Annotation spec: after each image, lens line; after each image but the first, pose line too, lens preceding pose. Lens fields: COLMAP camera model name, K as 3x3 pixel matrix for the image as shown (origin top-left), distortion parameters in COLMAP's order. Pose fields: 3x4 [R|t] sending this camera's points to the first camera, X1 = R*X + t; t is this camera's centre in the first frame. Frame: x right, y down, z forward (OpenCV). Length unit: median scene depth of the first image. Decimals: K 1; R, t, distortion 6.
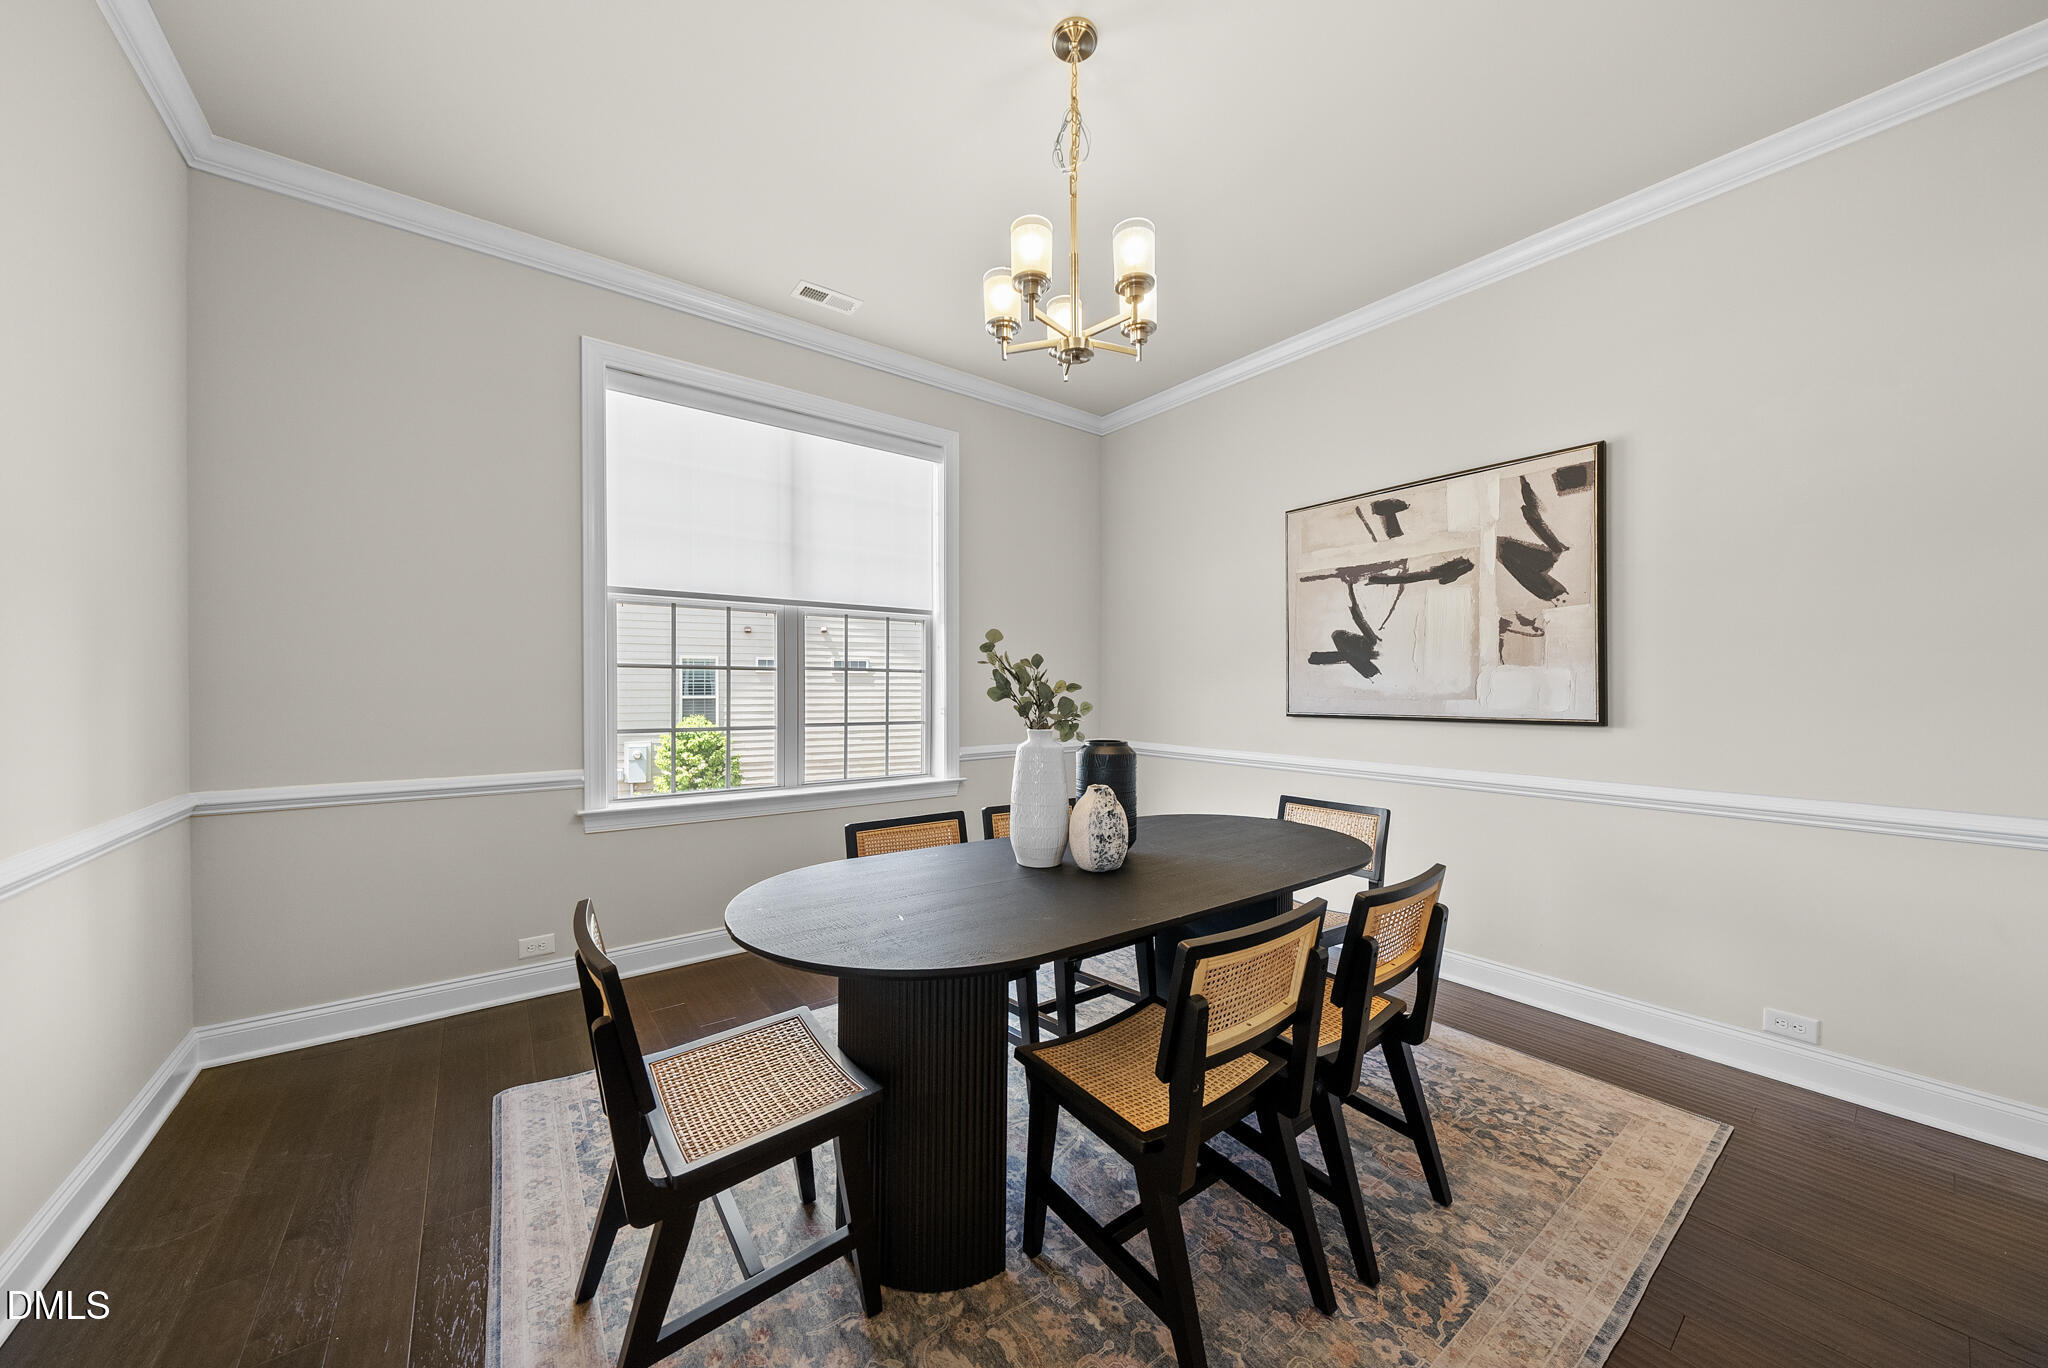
lens RADIAL K [[711.1, 0, 1030.3], [0, 711.1, 686.6], [0, 0, 1]] dist [-0.002919, -0.000211]
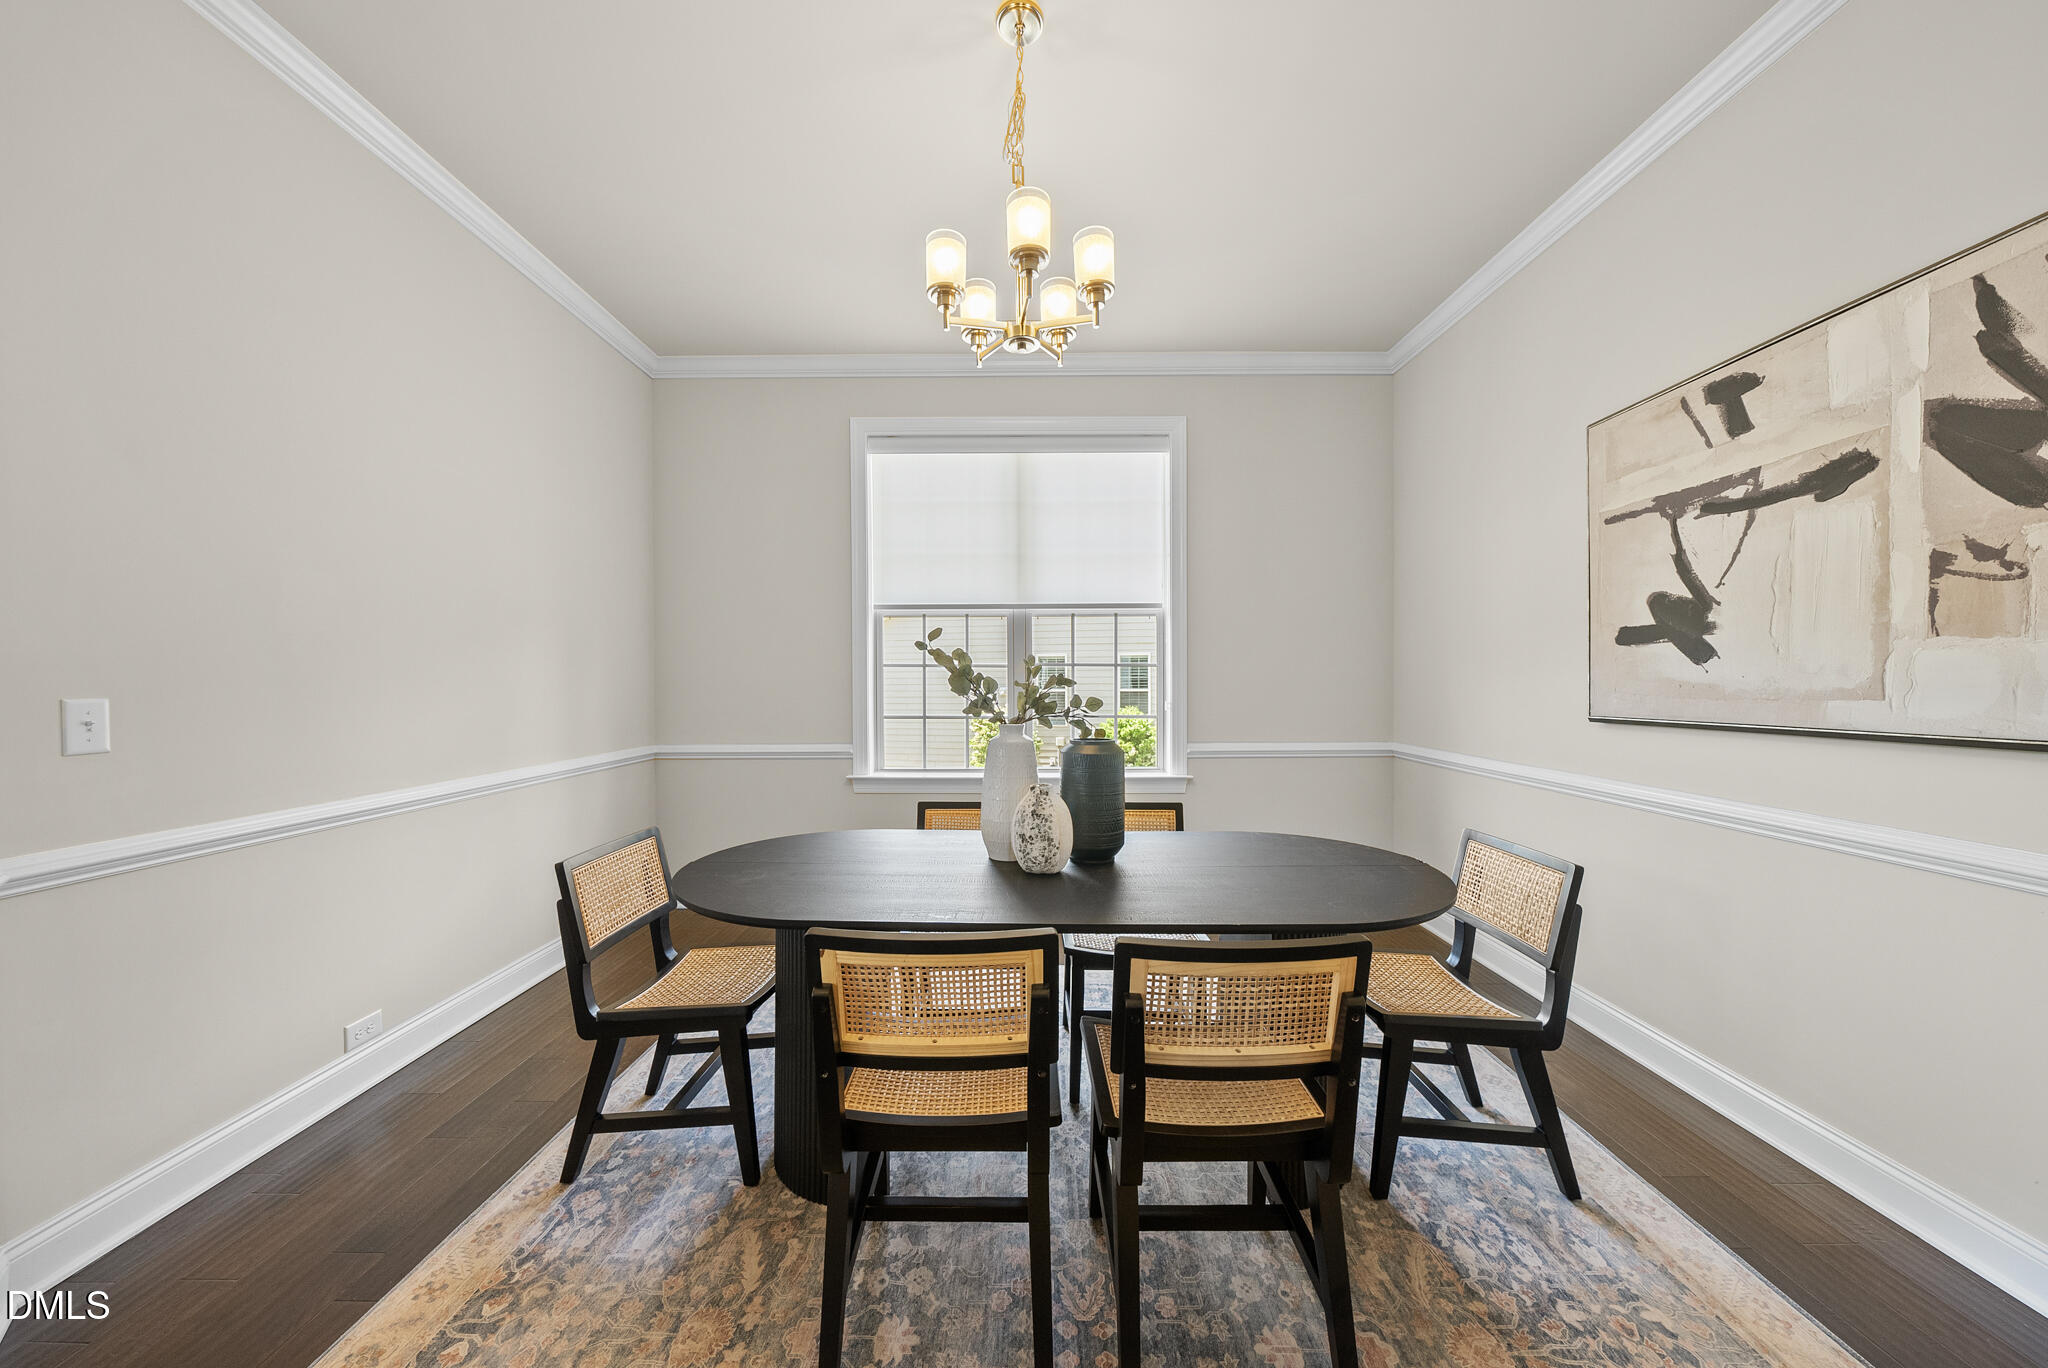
lens RADIAL K [[711.1, 0, 1025.9], [0, 711.1, 681.5], [0, 0, 1]] dist [-0.002919, -0.000211]
pose [[0.789470, -0.002998, -0.613781, 0.401389], [0.004287, 0.999991, 0.000630, 0.000074], [0.613774, -0.003128, 0.789476, 0.135905]]
